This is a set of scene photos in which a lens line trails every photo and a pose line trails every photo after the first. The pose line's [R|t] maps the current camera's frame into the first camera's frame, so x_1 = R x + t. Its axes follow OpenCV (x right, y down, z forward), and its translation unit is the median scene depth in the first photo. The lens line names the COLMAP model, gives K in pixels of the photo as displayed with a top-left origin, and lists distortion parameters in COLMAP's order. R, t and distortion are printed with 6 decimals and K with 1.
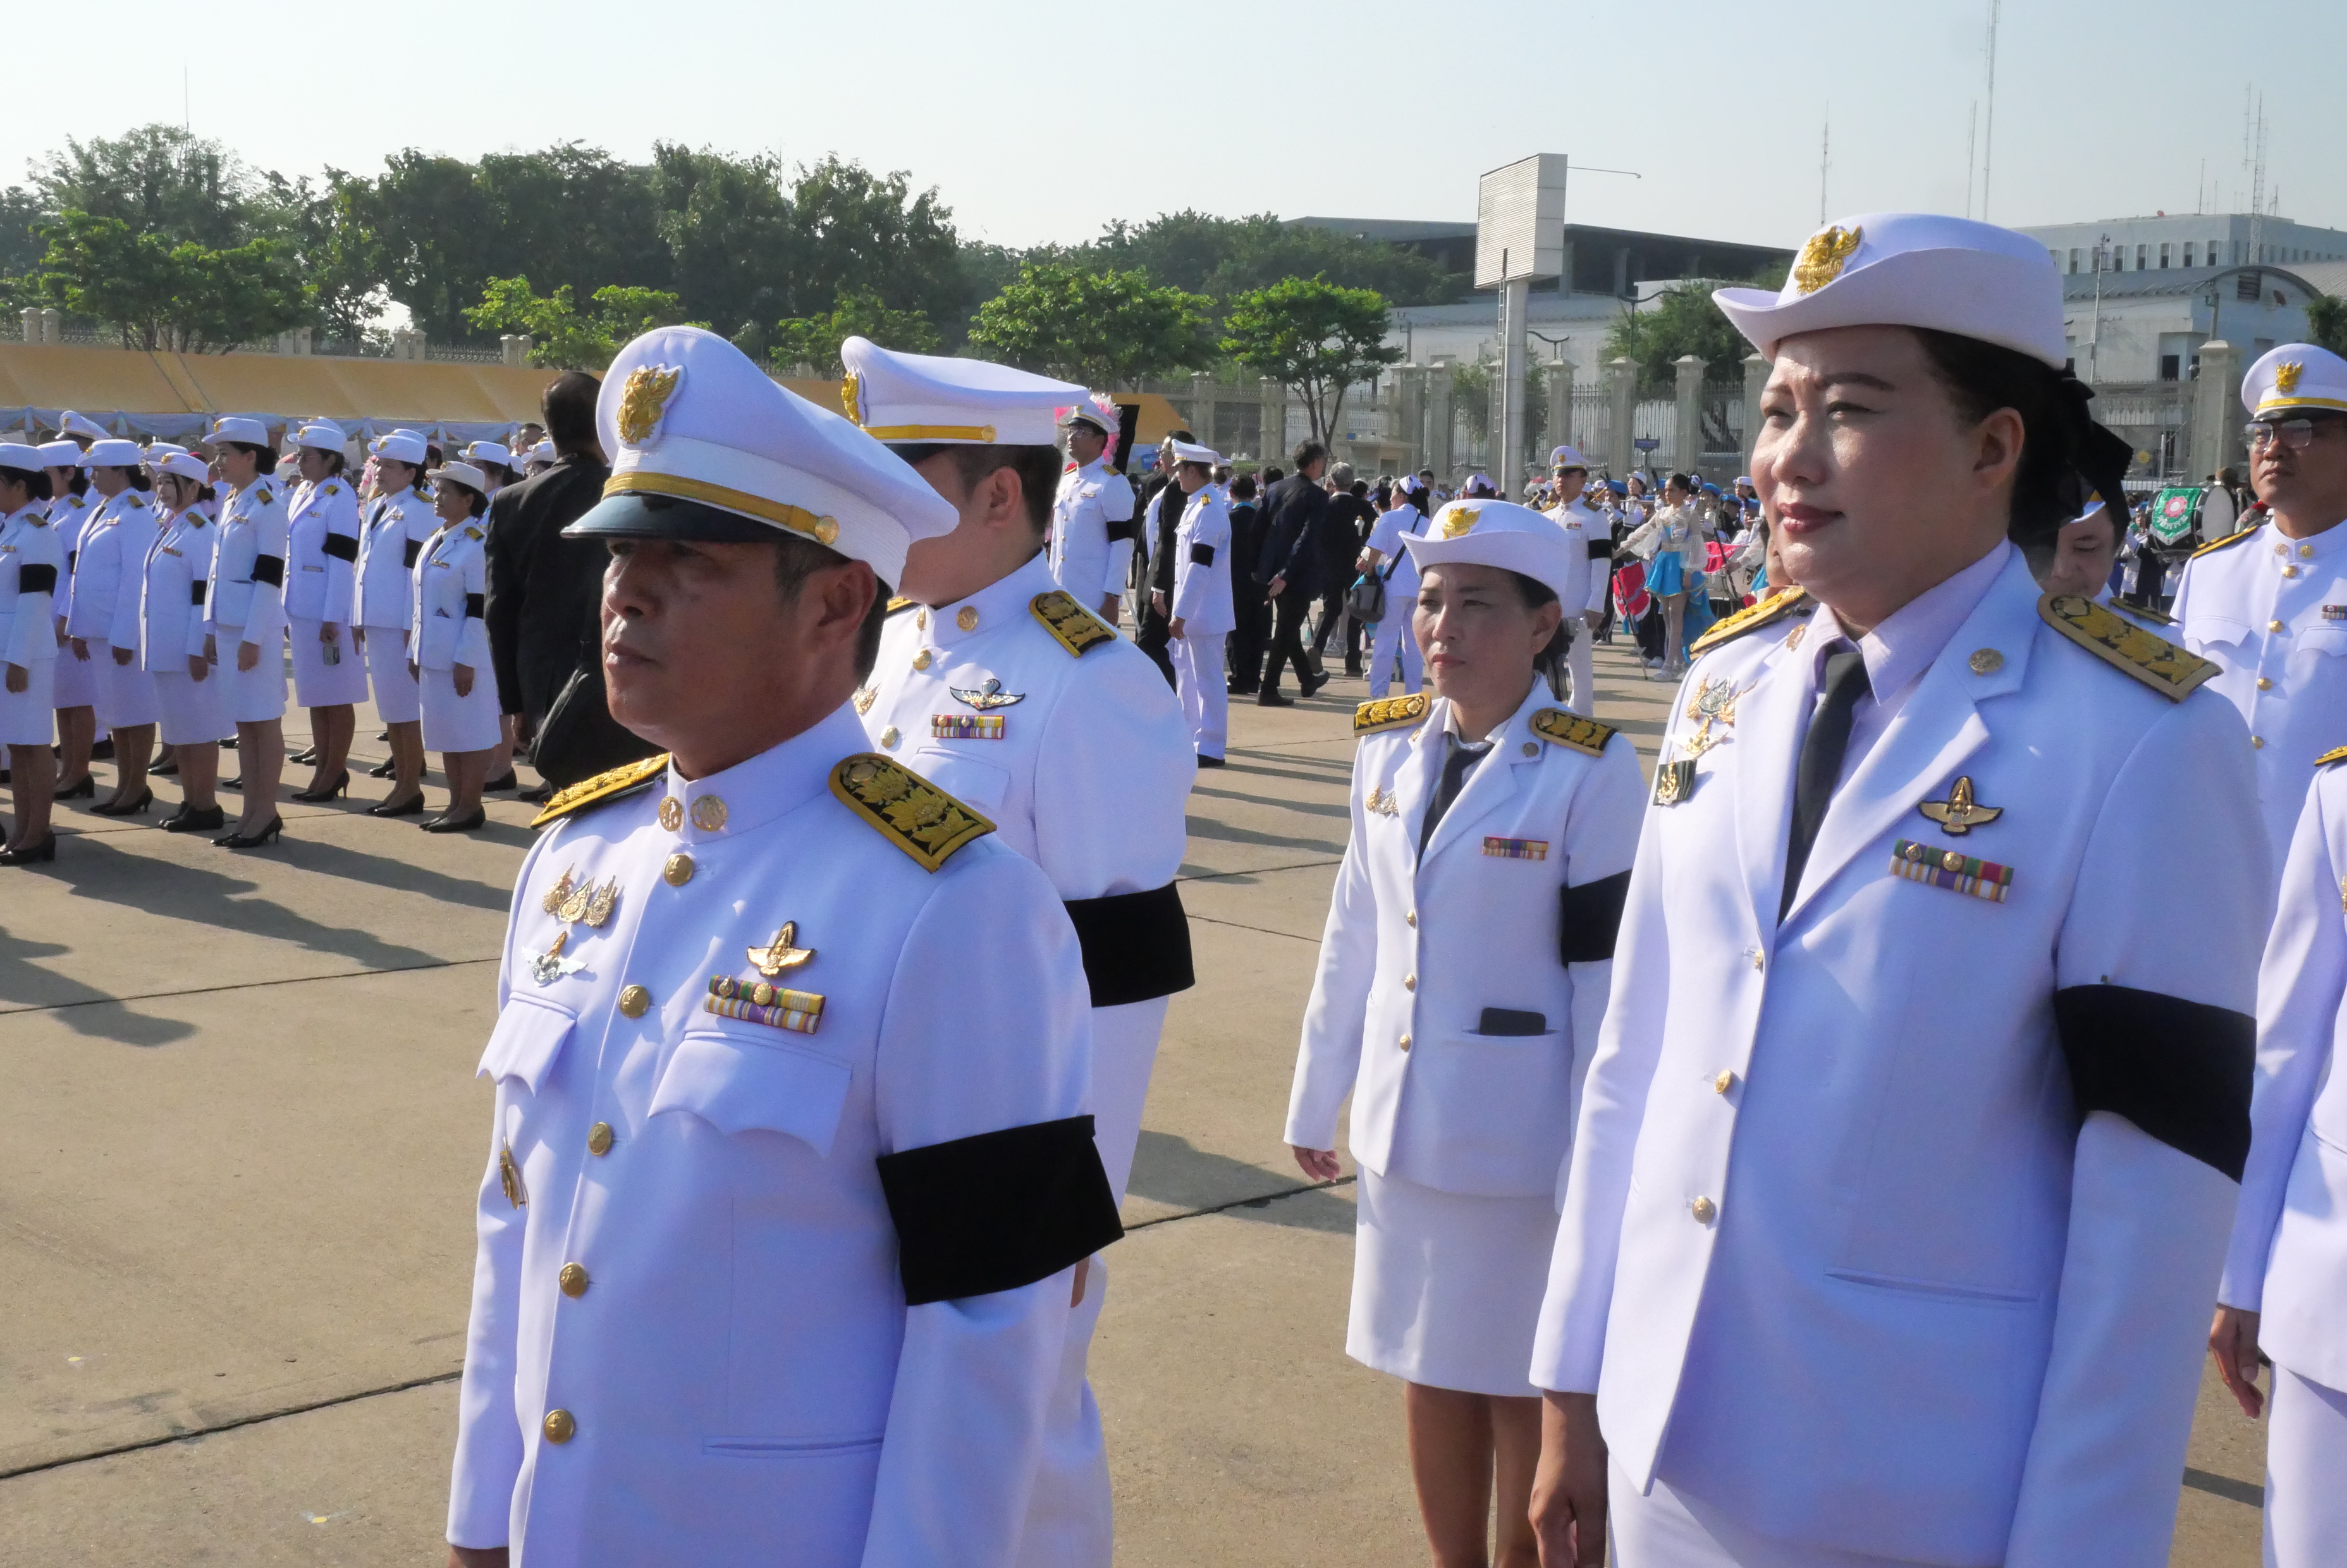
lens RADIAL K [[2724.7, 0, 1178.2], [0, 2724.7, 821.4], [0, 0, 1]] dist [0.015294, 0.109637]
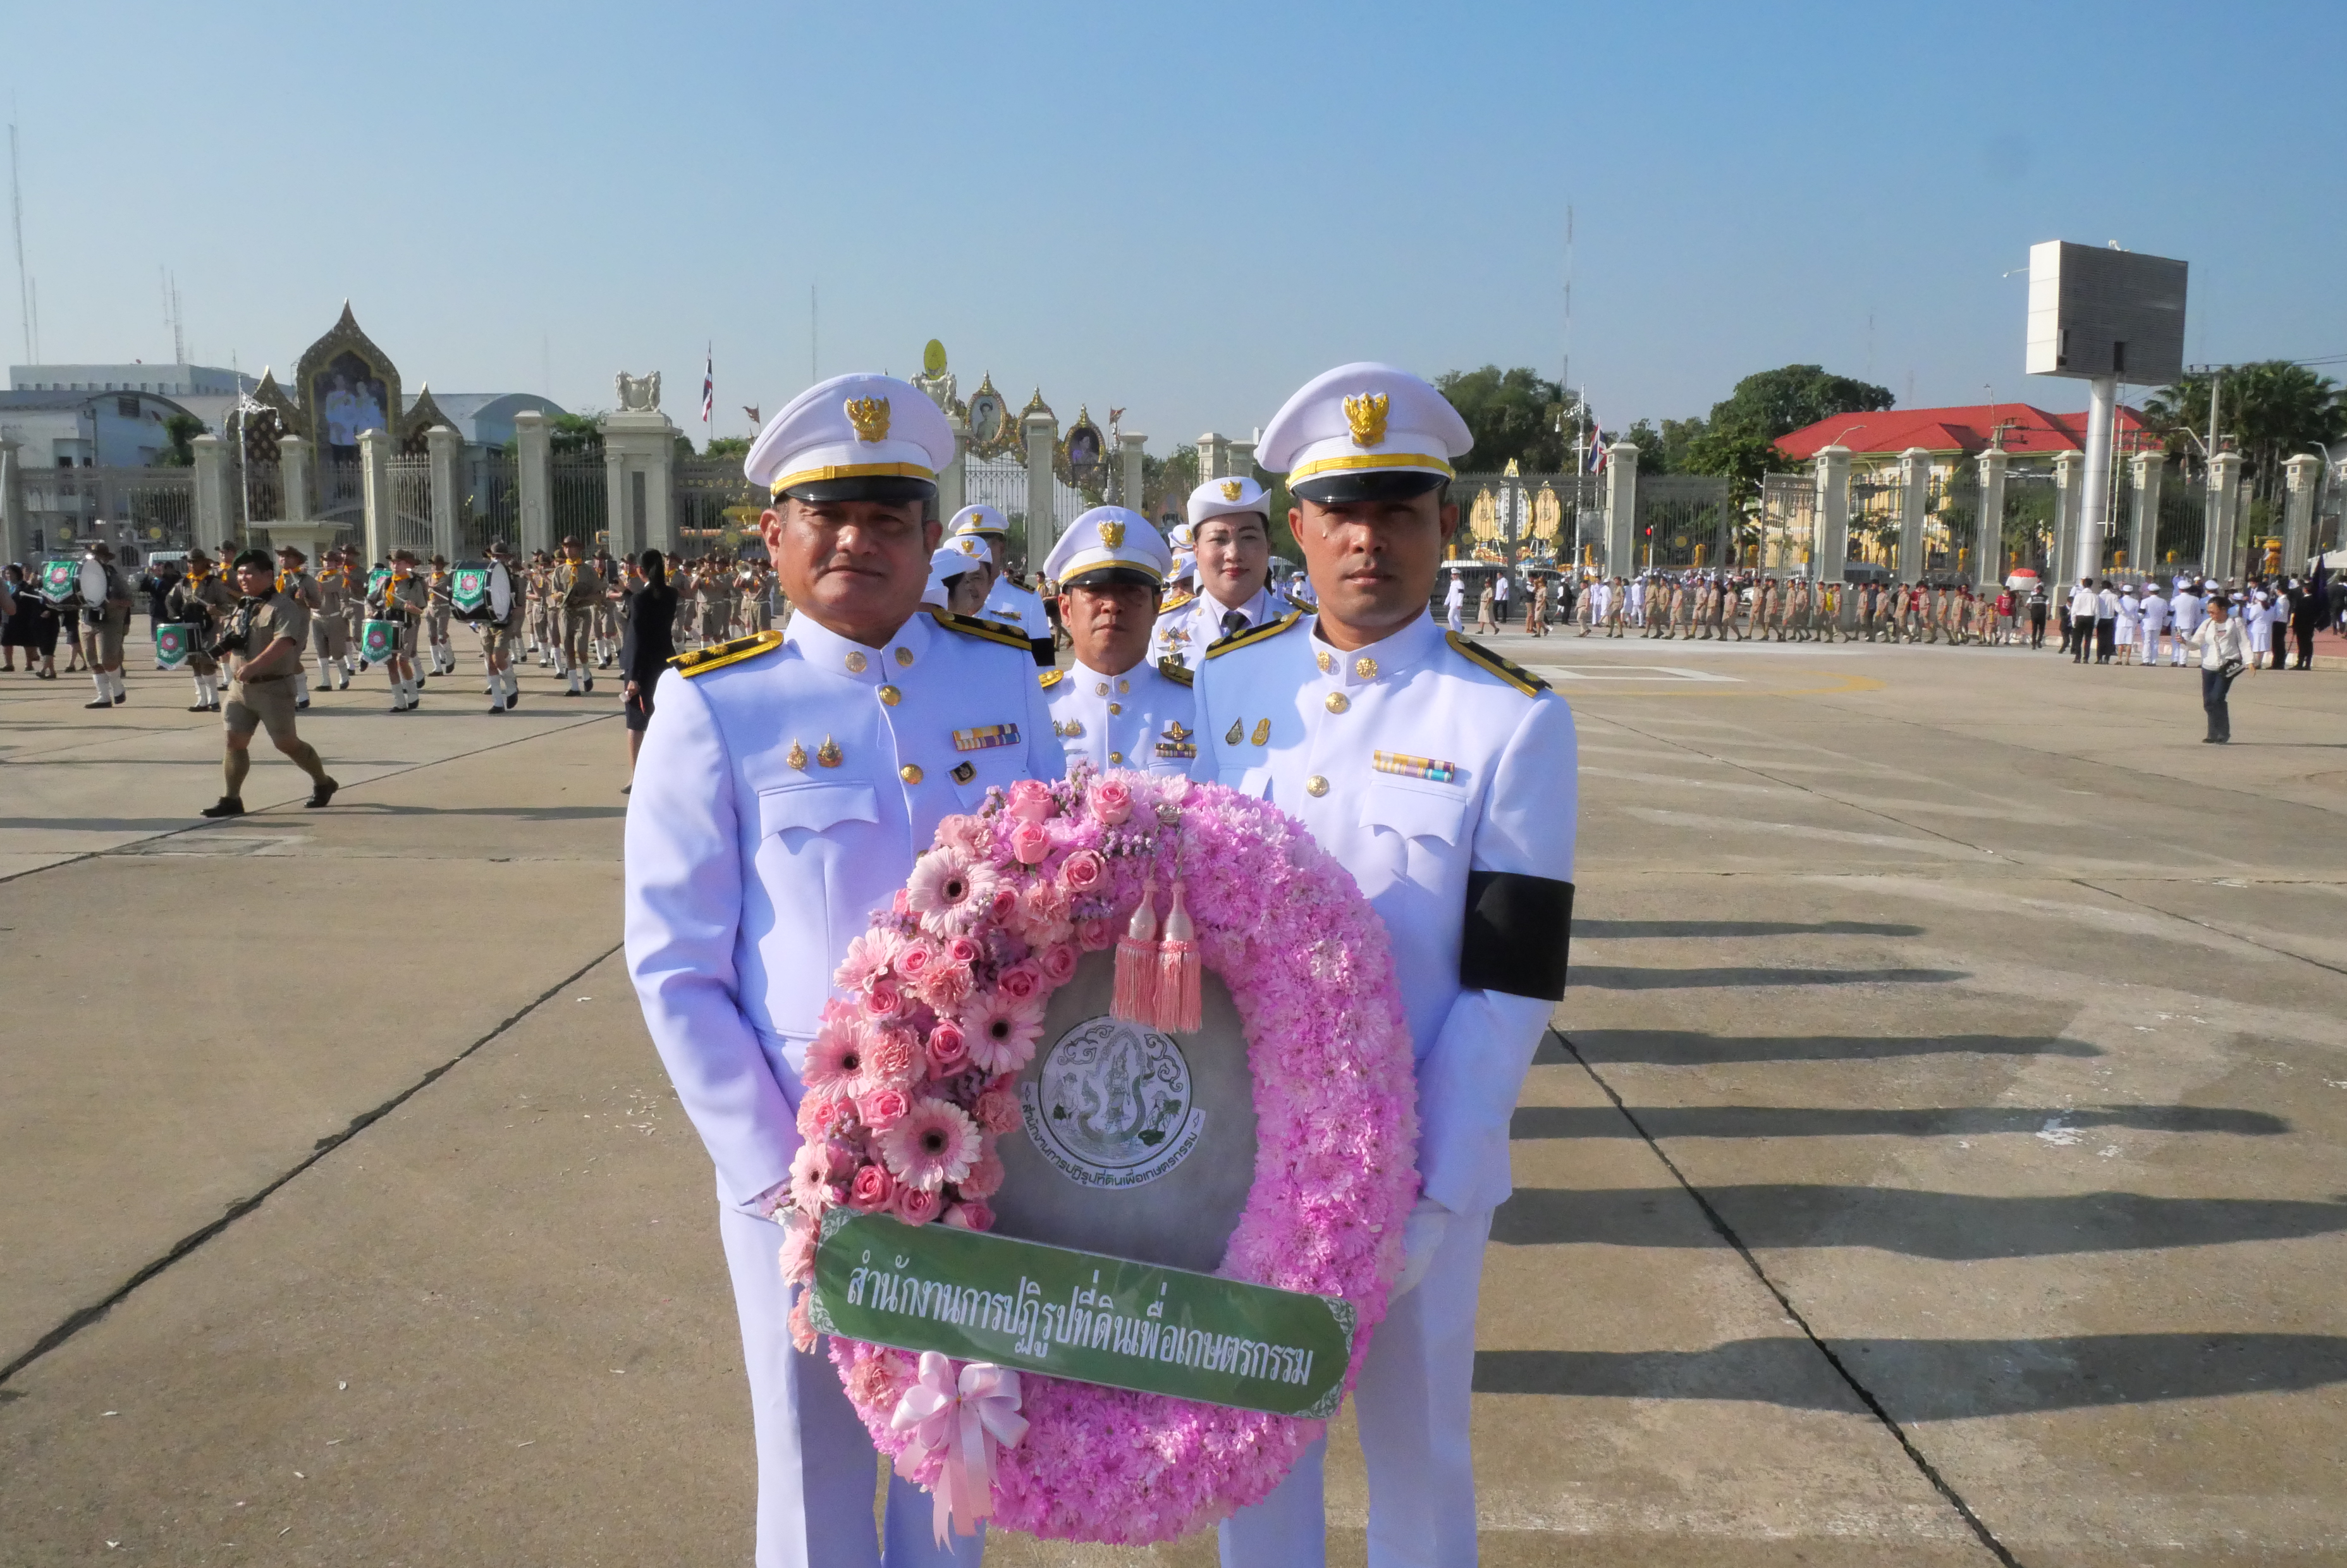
lens RADIAL K [[1747.1, 0, 1169.0], [0, 1747.1, 790.9], [0, 0, 1]] dist [-0.056332, 0.037156]
pose [[0.679982, -0.108686, 0.725129, 0.142736], [0.100756, 0.993422, 0.054417, -0.010323], [-0.726273, 0.036059, 0.686460, 0.110237]]
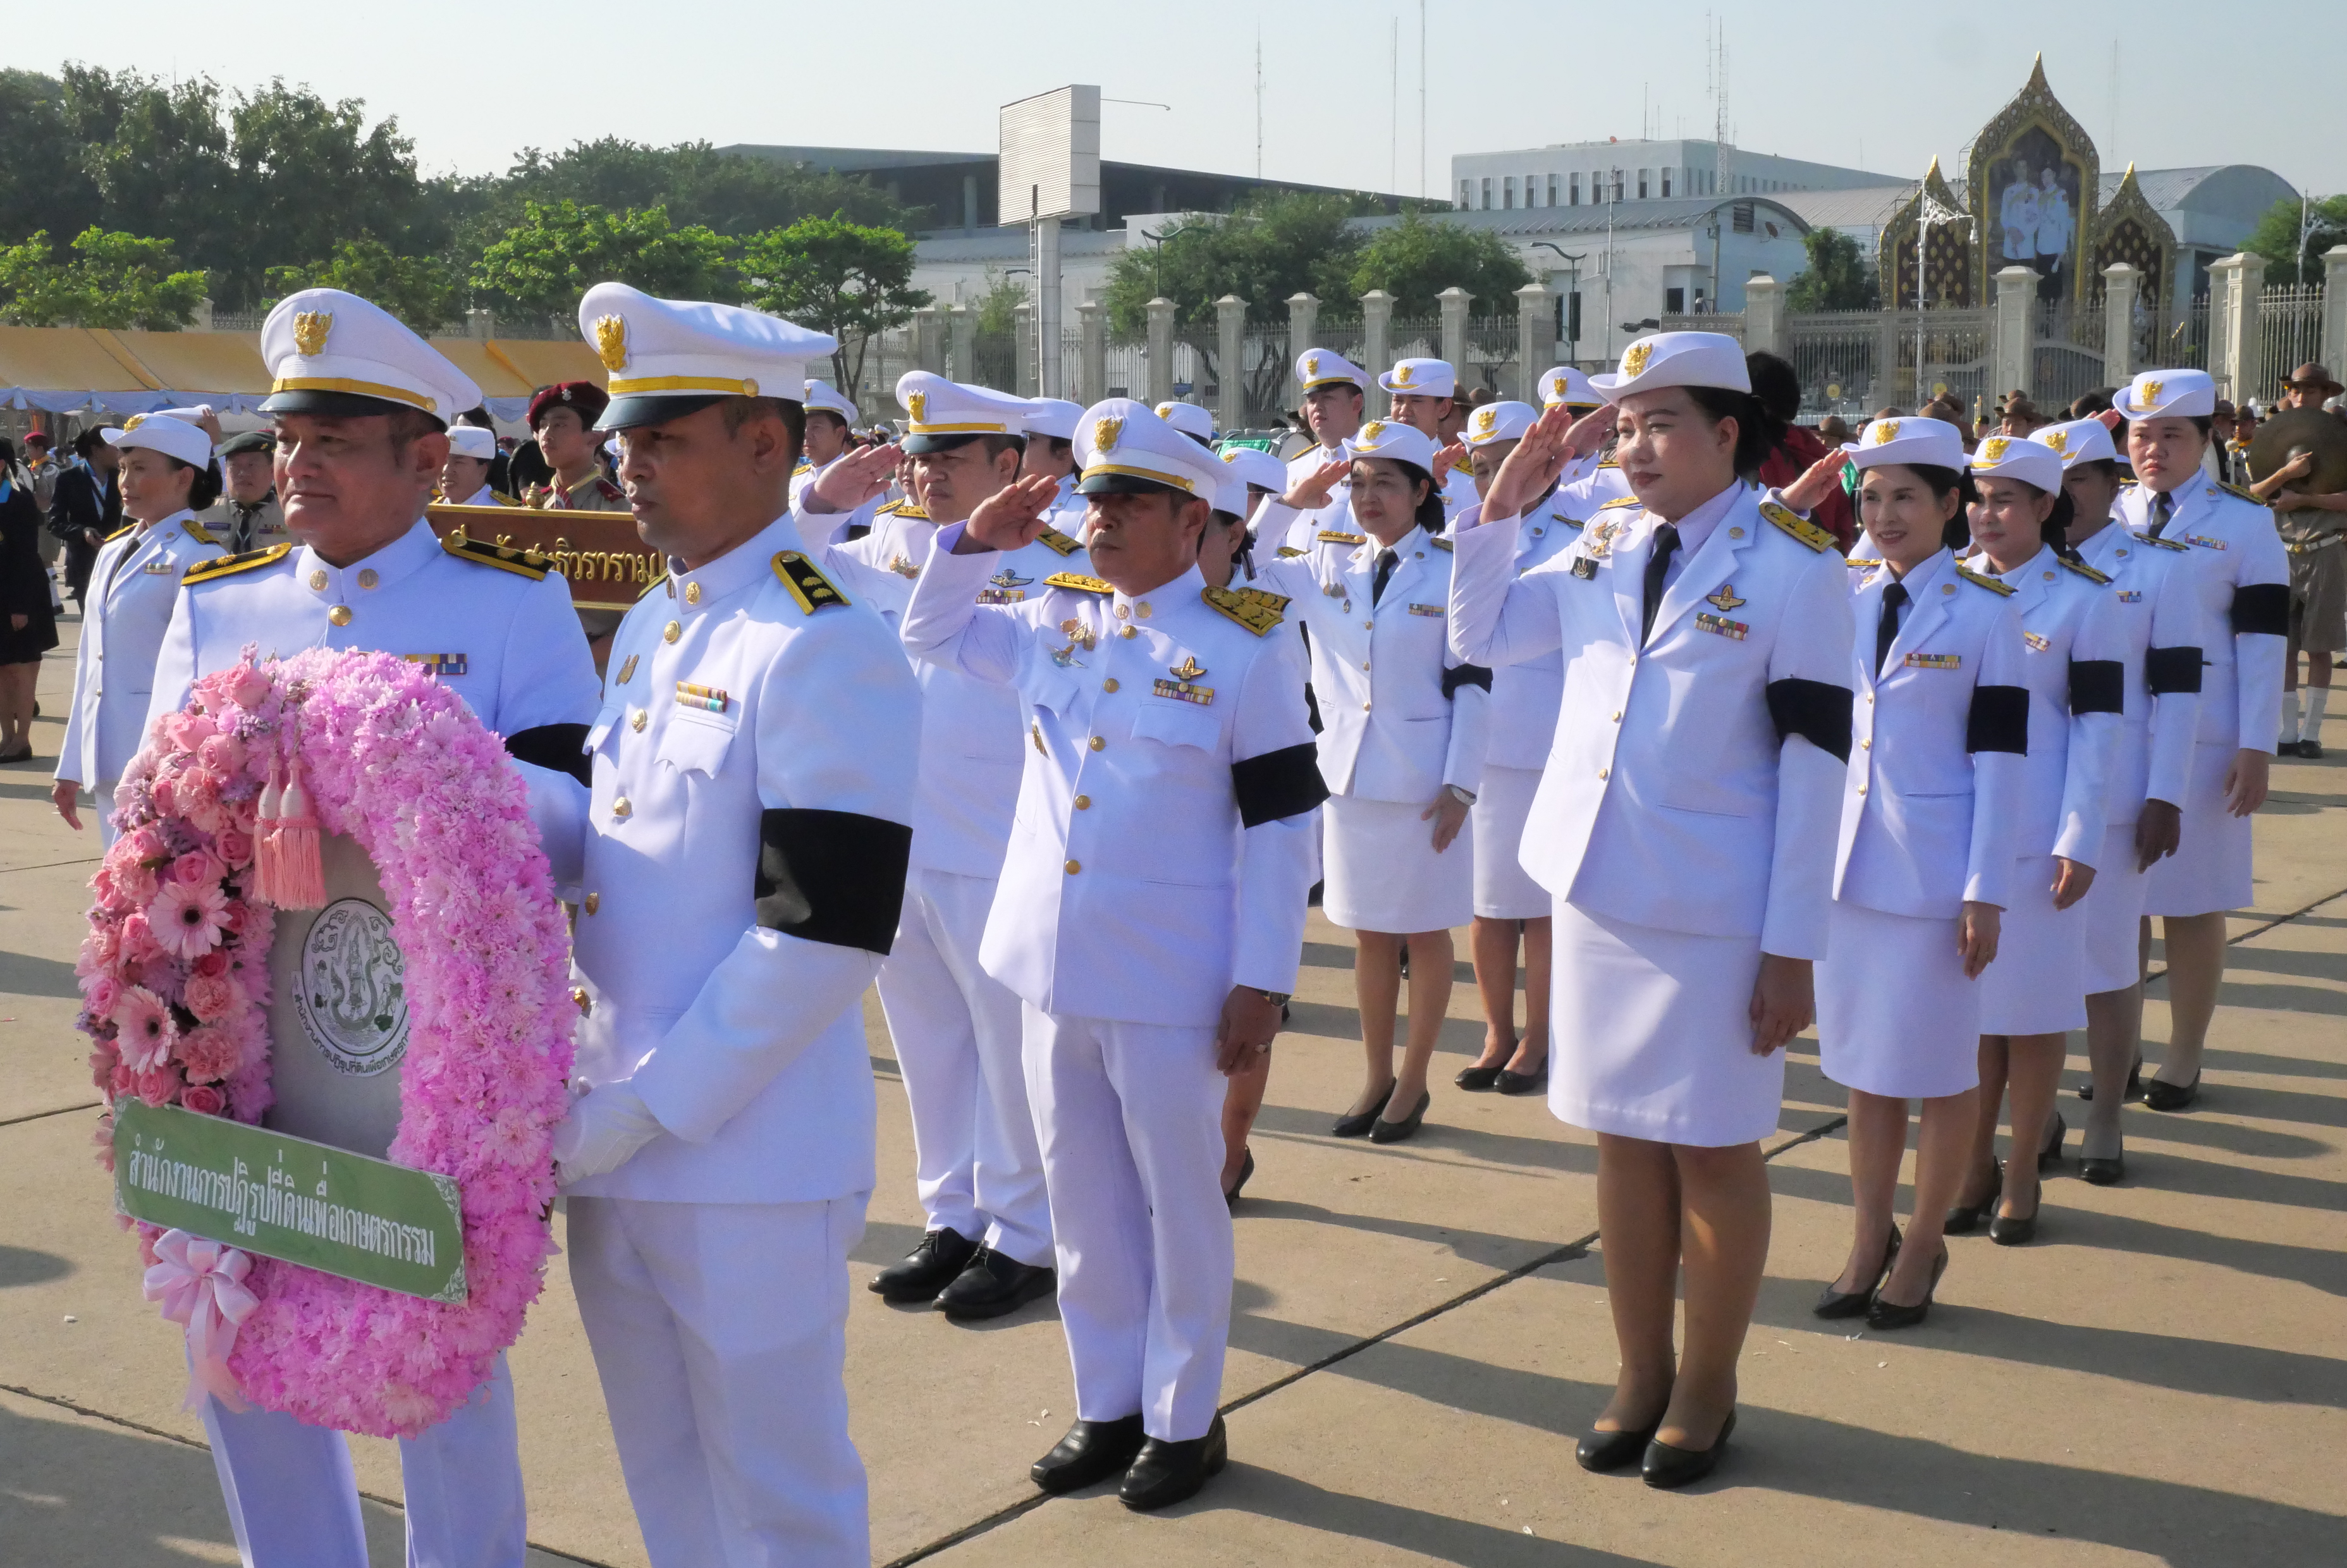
lens RADIAL K [[3049.4, 0, 1165.9], [0, 3049.4, 789.0], [0, 0, 1]] dist [0.041164, 0.123178]
pose [[0.977186, -0.046875, 0.207149, -0.063300], [0.048372, 0.998827, -0.002161, 0.003578], [-0.206805, 0.012132, 0.978307, -0.041473]]
